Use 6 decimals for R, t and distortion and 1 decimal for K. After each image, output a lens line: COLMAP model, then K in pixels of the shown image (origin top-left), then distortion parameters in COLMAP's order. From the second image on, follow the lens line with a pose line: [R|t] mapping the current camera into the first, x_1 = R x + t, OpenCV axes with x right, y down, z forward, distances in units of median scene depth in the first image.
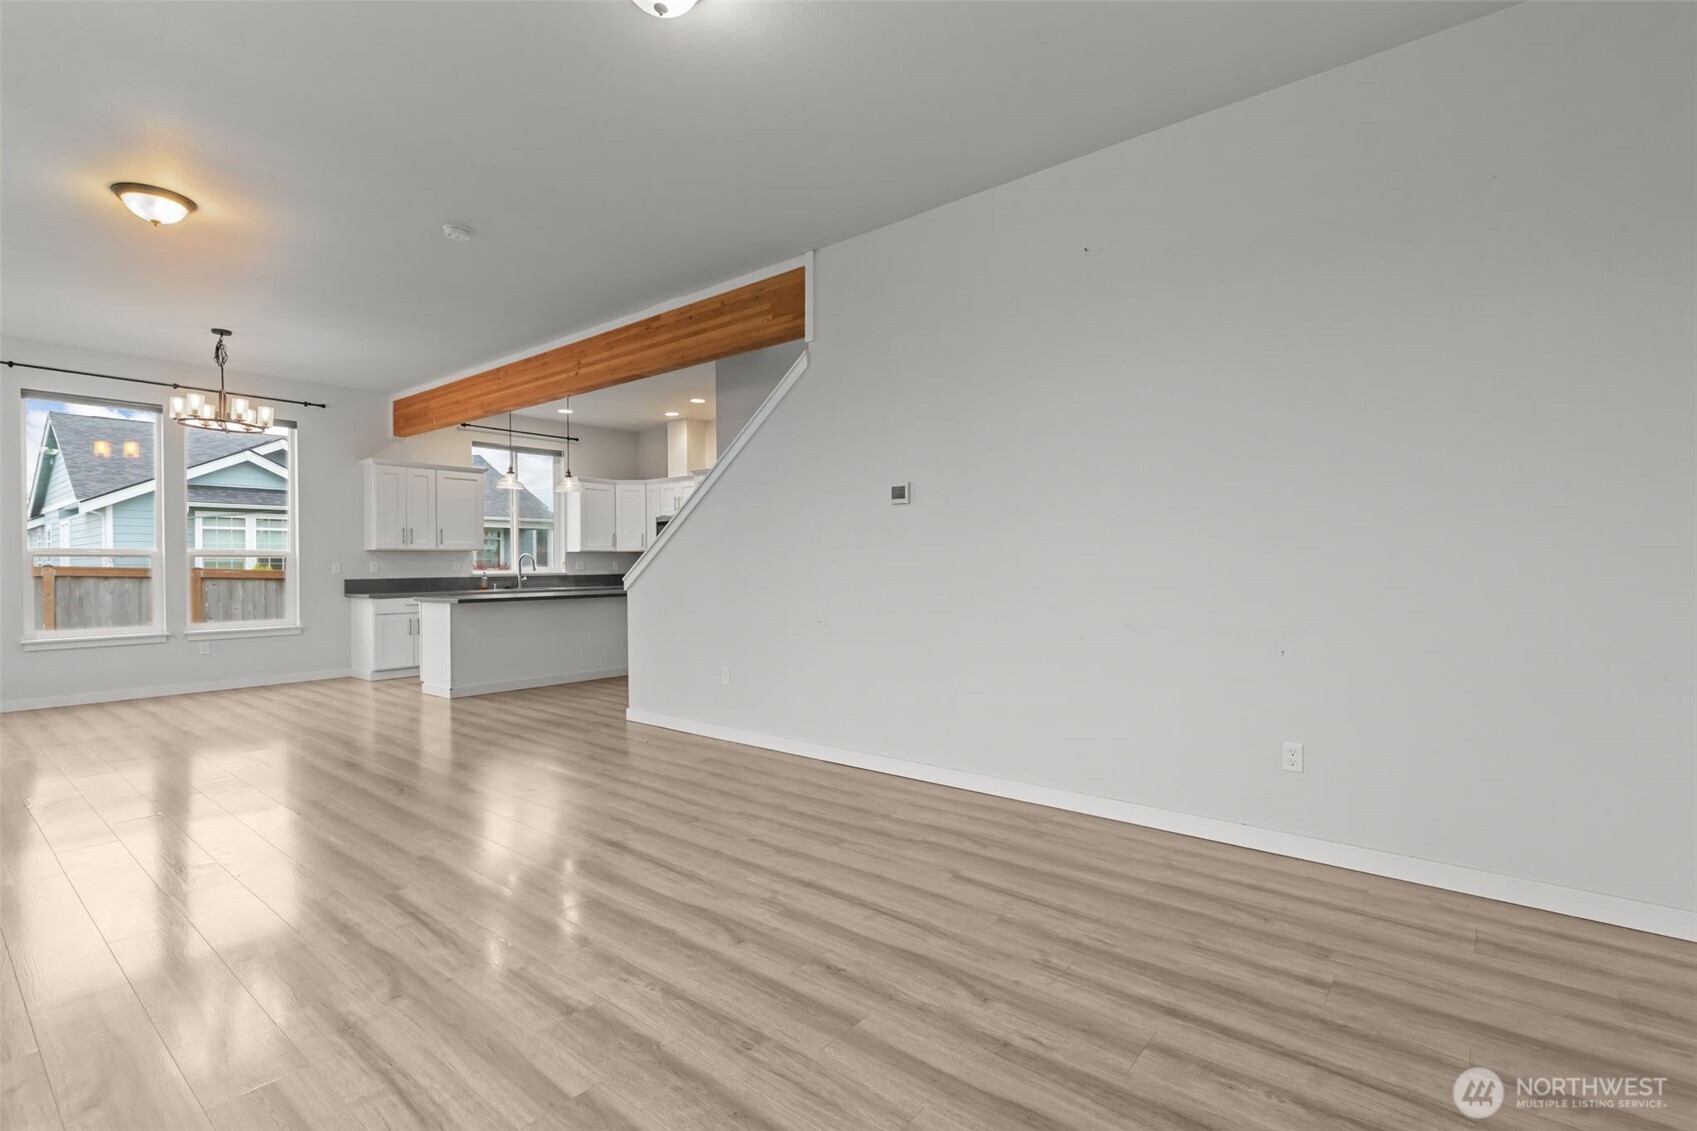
lens RADIAL K [[775.3, 0, 825.8], [0, 775.3, 560.1], [0, 0, 1]] dist [0.010536, -0.001775]
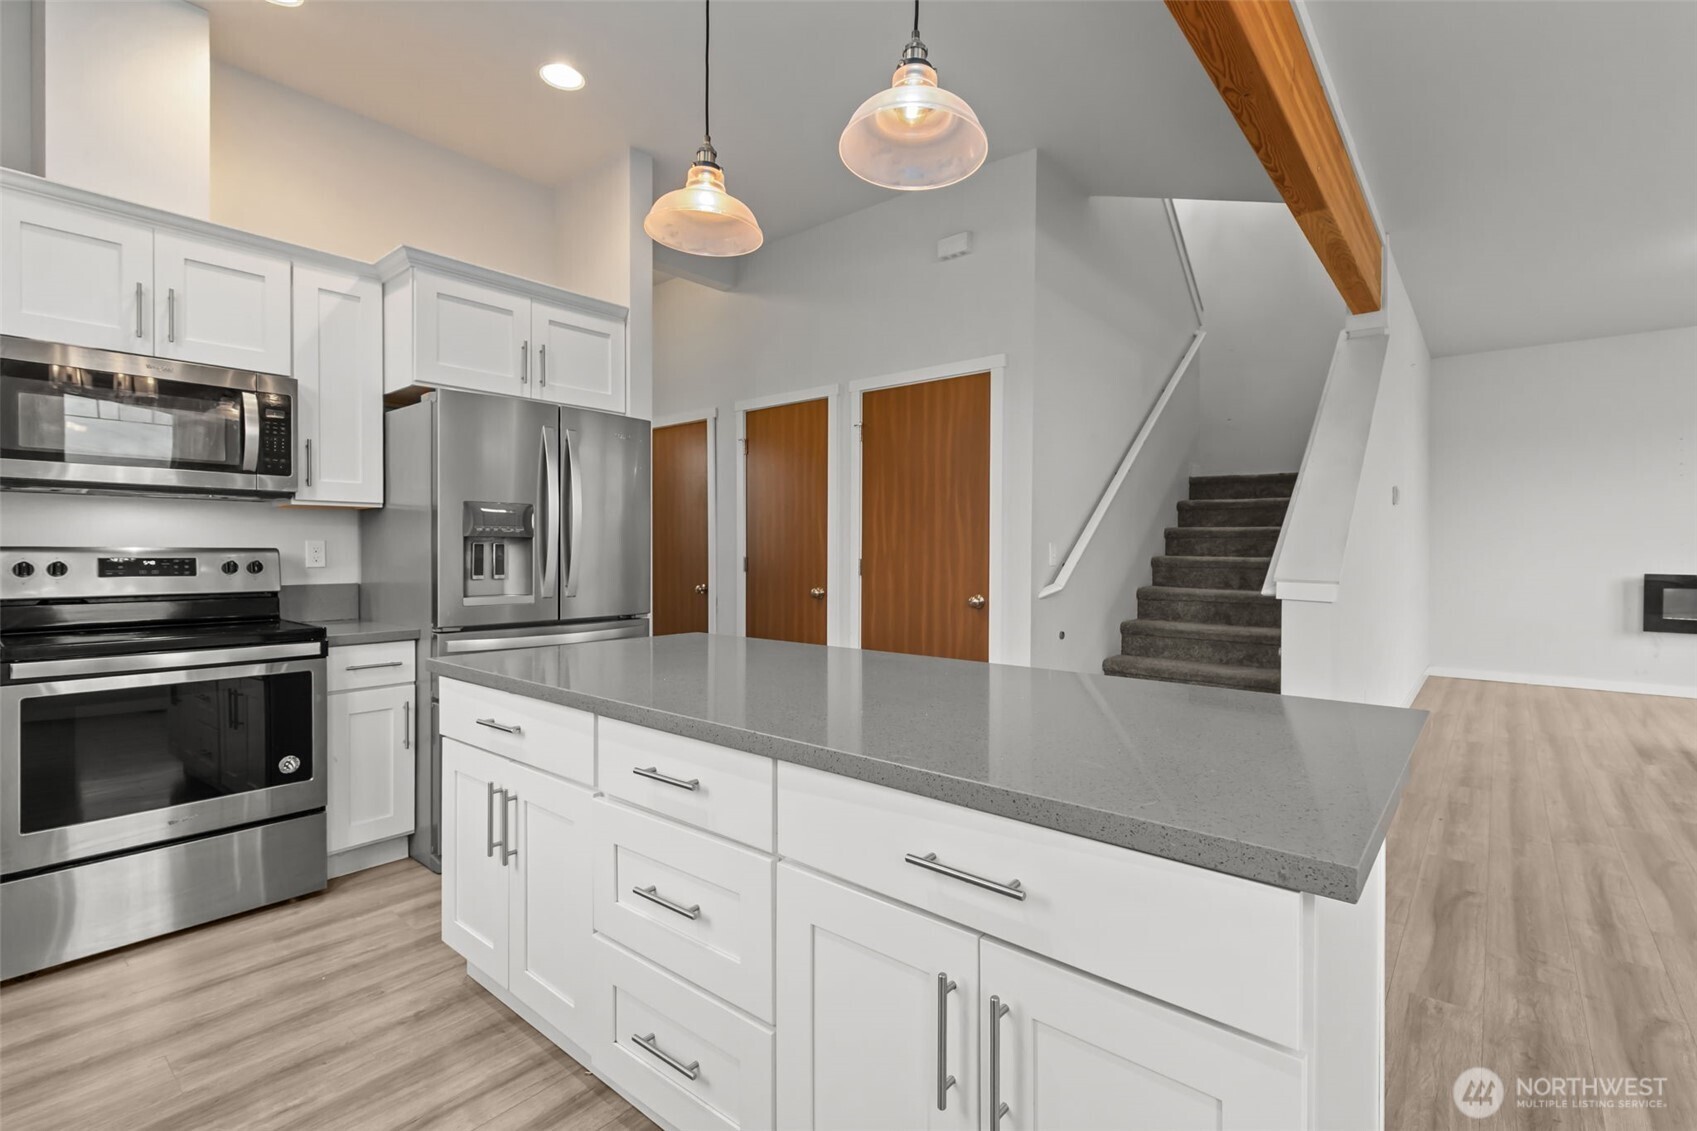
lens RADIAL K [[775.3, 0, 860.1], [0, 775.3, 554.9], [0, 0, 1]] dist [0.010536, -0.001775]
pose [[-0.014959, -0.006711, 0.999866, -0.442083], [-0.016237, 0.999847, 0.006468, 0.003181], [-0.999756, -0.016138, -0.015065, 0.922124]]
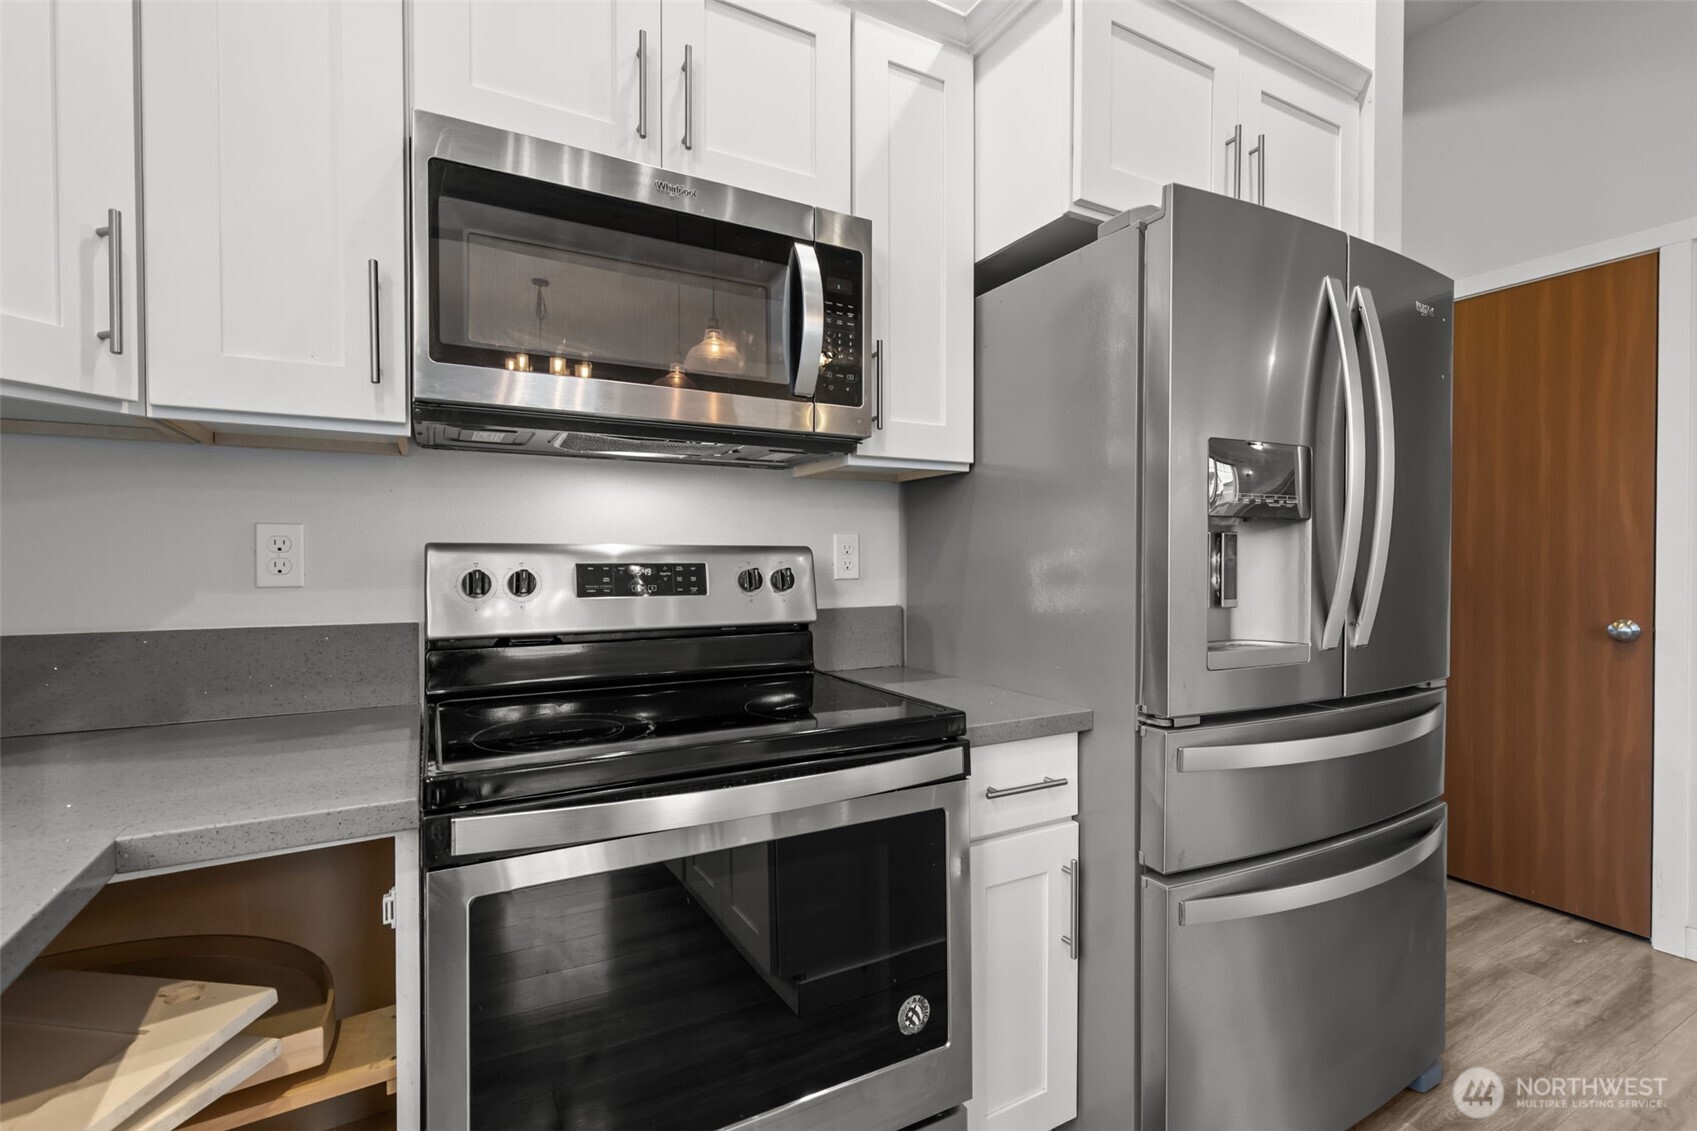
lens RADIAL K [[775.3, 0, 858.4], [0, 775.3, 563.4], [0, 0, 1]] dist [0.010536, -0.001775]
pose [[0.340030, -0.007524, 0.940385, -0.385678], [-0.012070, 0.999851, 0.012364, 0.004899], [-0.940337, -0.015555, 0.339888, 0.980551]]
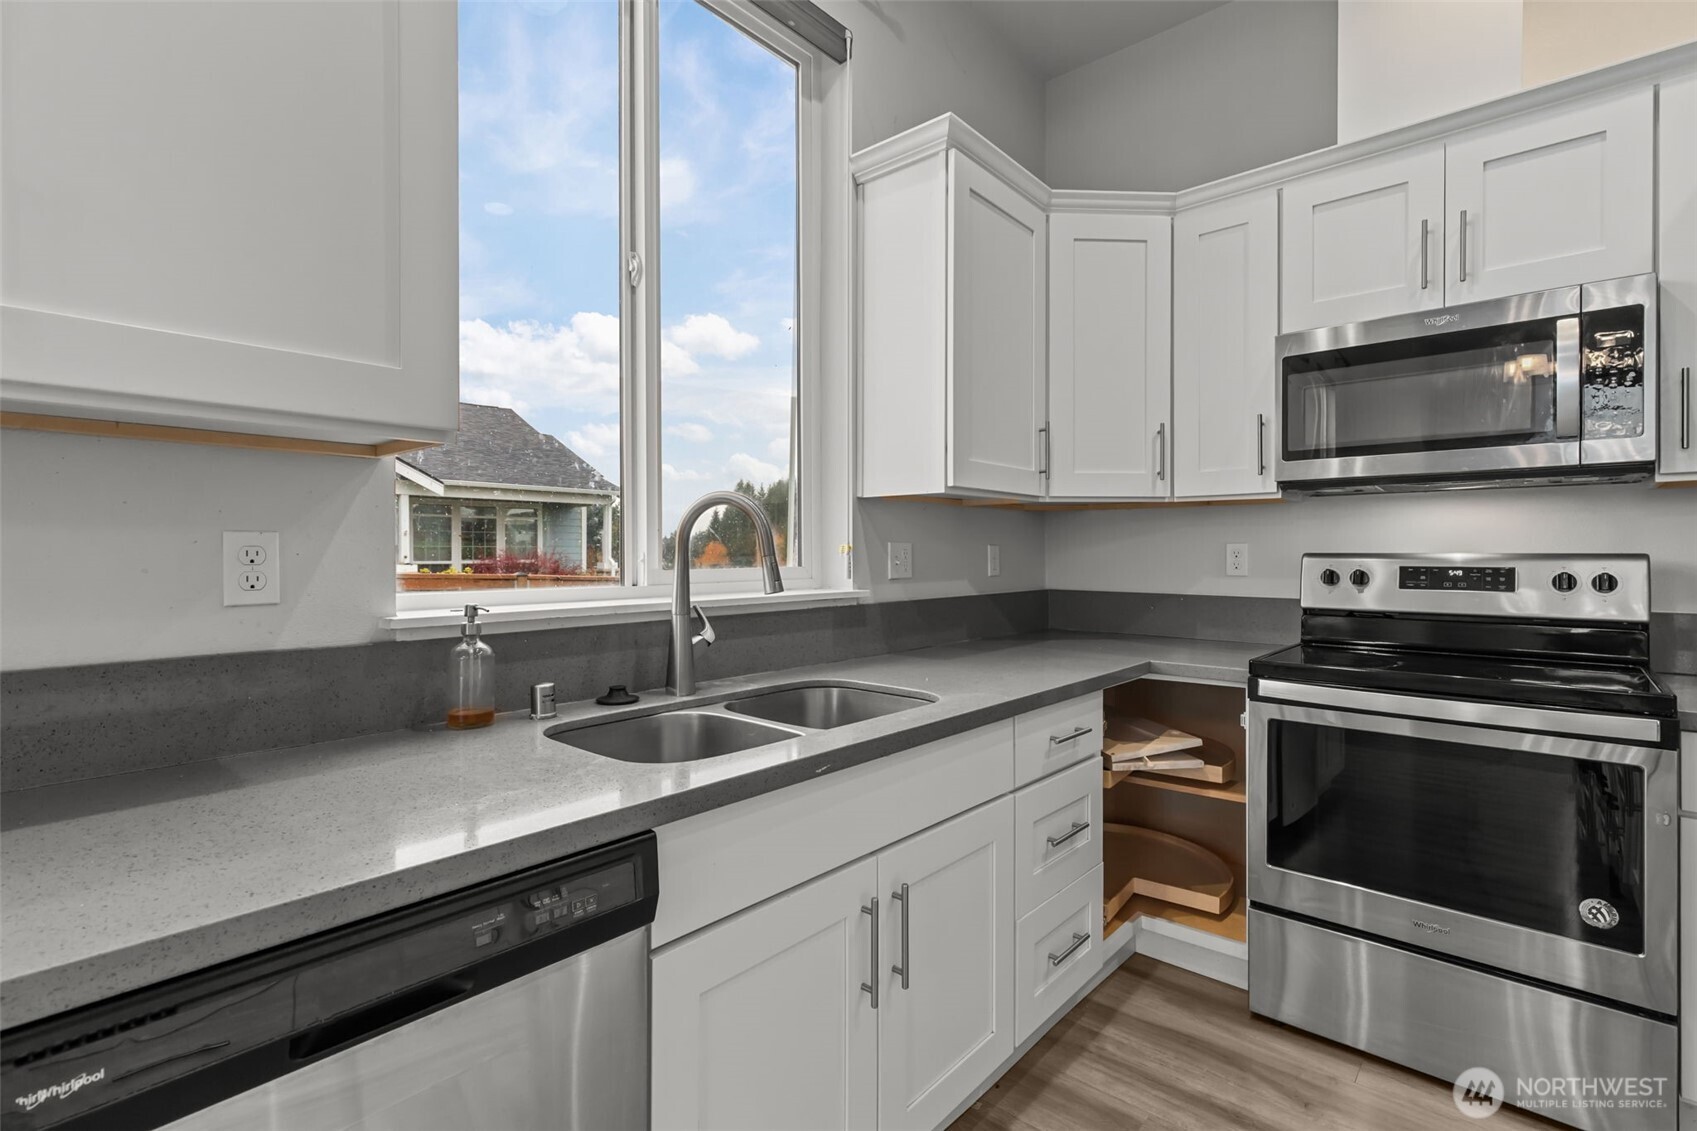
lens RADIAL K [[775.3, 0, 857.2], [0, 775.3, 559.0], [0, 0, 1]] dist [0.010536, -0.001775]
pose [[0.999925, 0.004110, -0.011552, -0.398063], [-0.003922, 0.999860, 0.016247, 0.003910], [0.011617, -0.016201, 0.999801, 0.933033]]
